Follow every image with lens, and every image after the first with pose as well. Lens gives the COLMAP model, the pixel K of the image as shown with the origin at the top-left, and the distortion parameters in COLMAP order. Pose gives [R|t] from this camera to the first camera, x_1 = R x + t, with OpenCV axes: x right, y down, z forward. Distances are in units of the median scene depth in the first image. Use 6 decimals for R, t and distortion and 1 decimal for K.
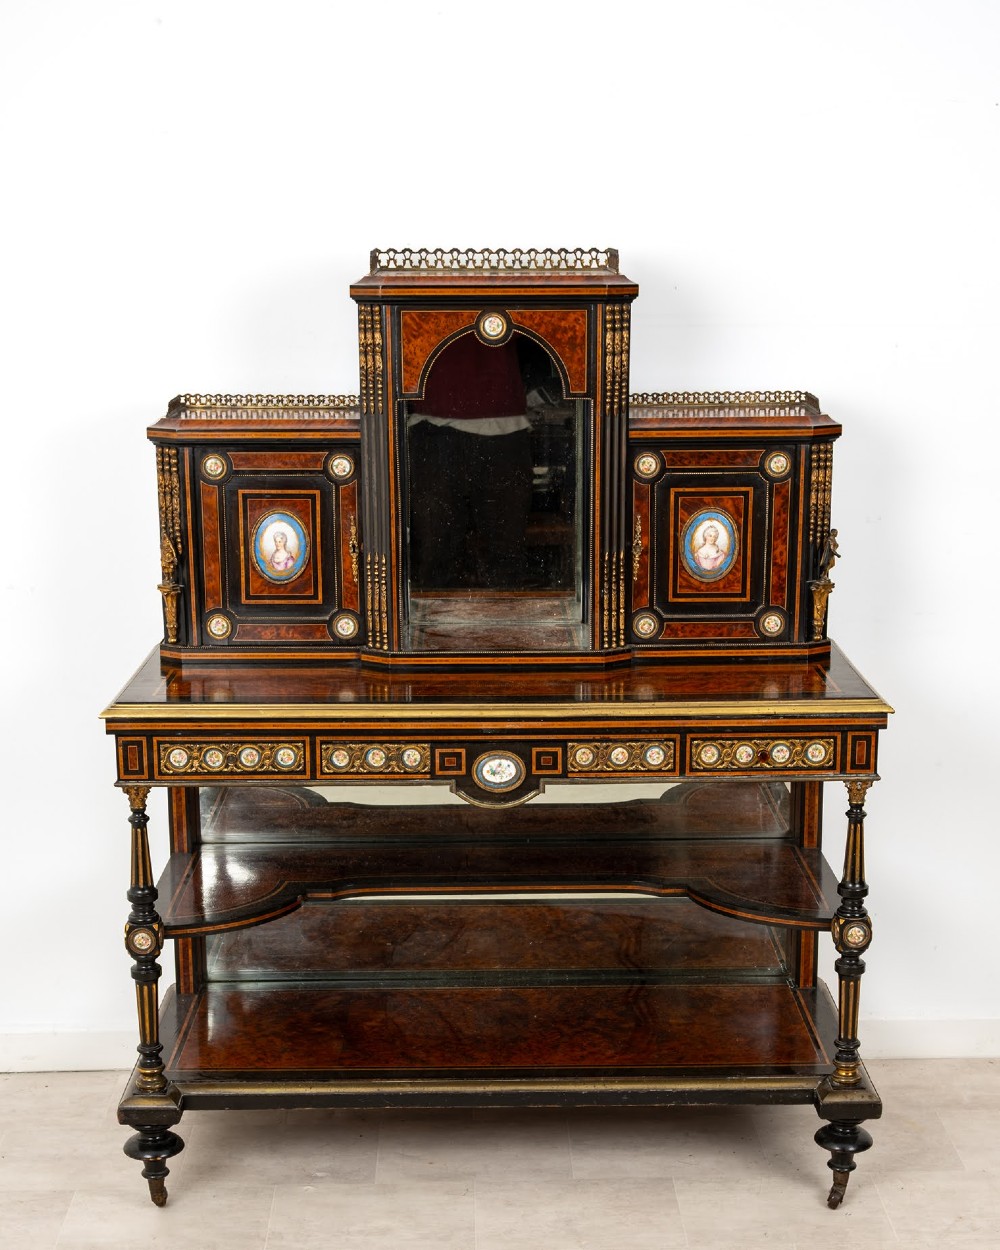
lens RADIAL K [[2161.3, 0, 504.4], [0, 2161.3, 780.0], [0, 0, 1]] dist [0.141008, -1.471123]
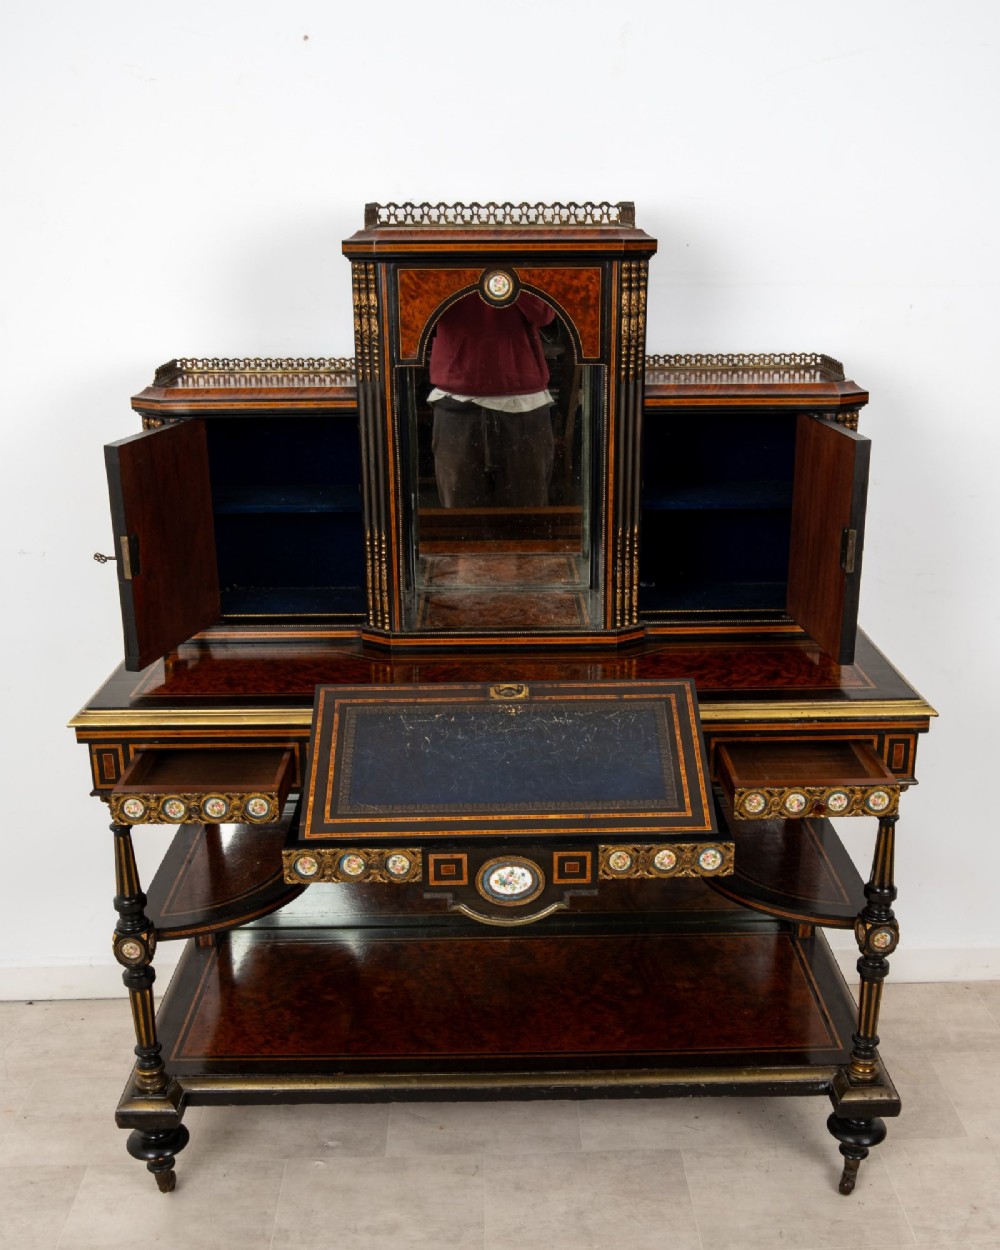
lens RADIAL K [[1380.8, 0, 518.2], [0, 1380.8, 699.1], [0, 0, 1]] dist [-0.067750, 0.049999]
pose [[0.999984, -0.003442, 0.004410, -0.000046], [0.003041, 0.996112, 0.088046, -0.083683], [-0.004695, -0.088031, 0.996107, 0.394646]]
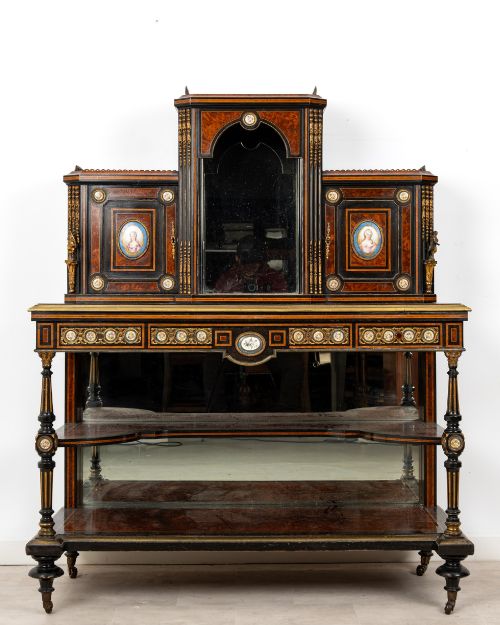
lens RADIAL K [[1206.0, 0, 259.5], [0, 1206.0, 243.3], [0, 0, 1]] dist [0.119810, -1.476677]
pose [[0.999953, 0.003611, -0.008958, 0.012678], [-0.006038, 0.957597, -0.288048, 0.190182], [0.007538, 0.288089, 0.957574, 0.024706]]
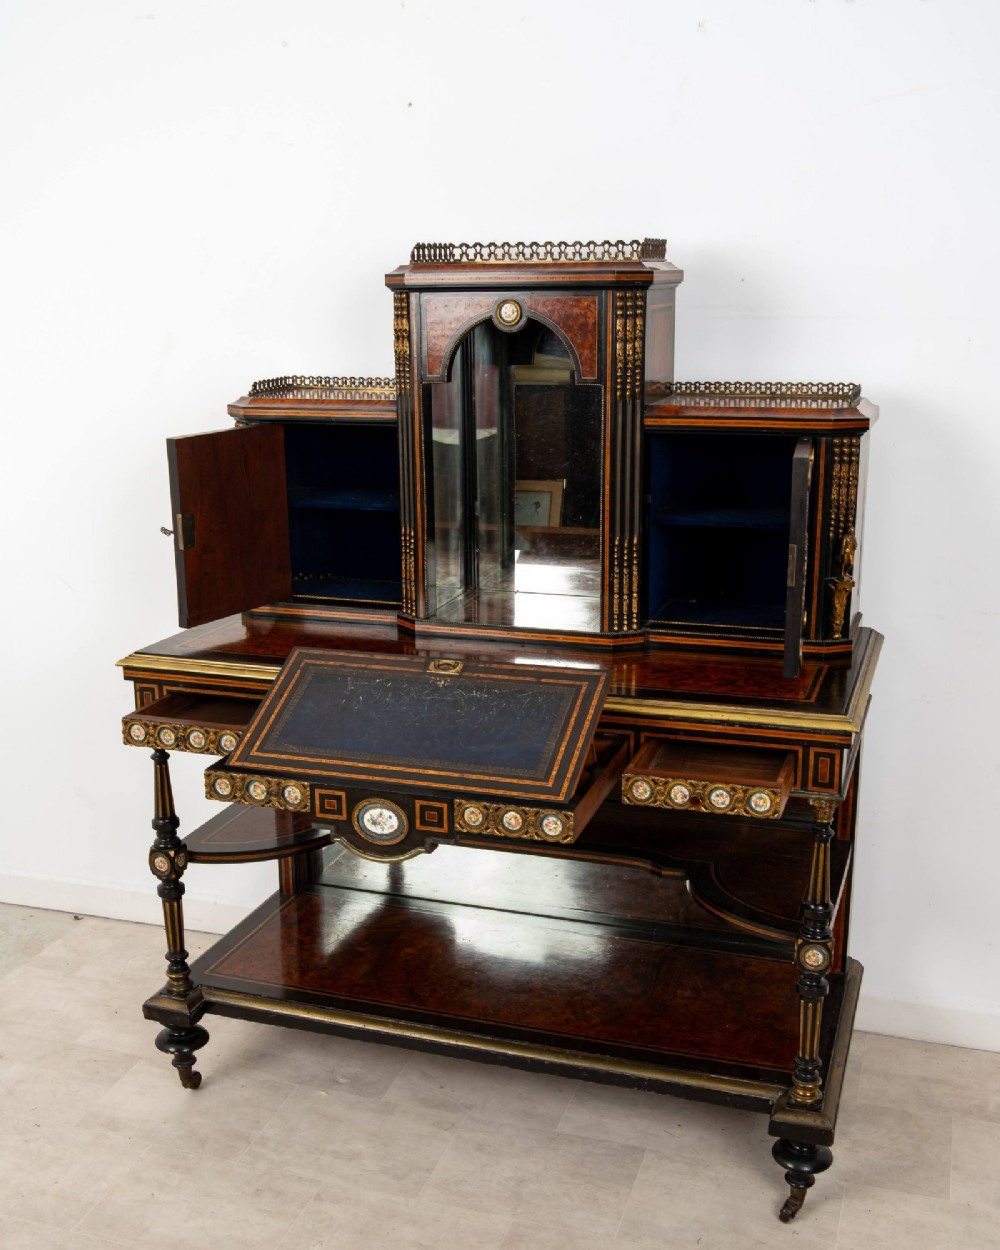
lens RADIAL K [[1411.9, 0, 459.4], [0, 1411.9, 661.2], [0, 0, 1]] dist [-0.069025, 0.056973]
pose [[0.934727, 0.084566, -0.345157, 0.209338], [-0.079201, 0.996418, 0.029643, -0.061025], [0.346427, -0.000371, 0.938077, 0.357008]]
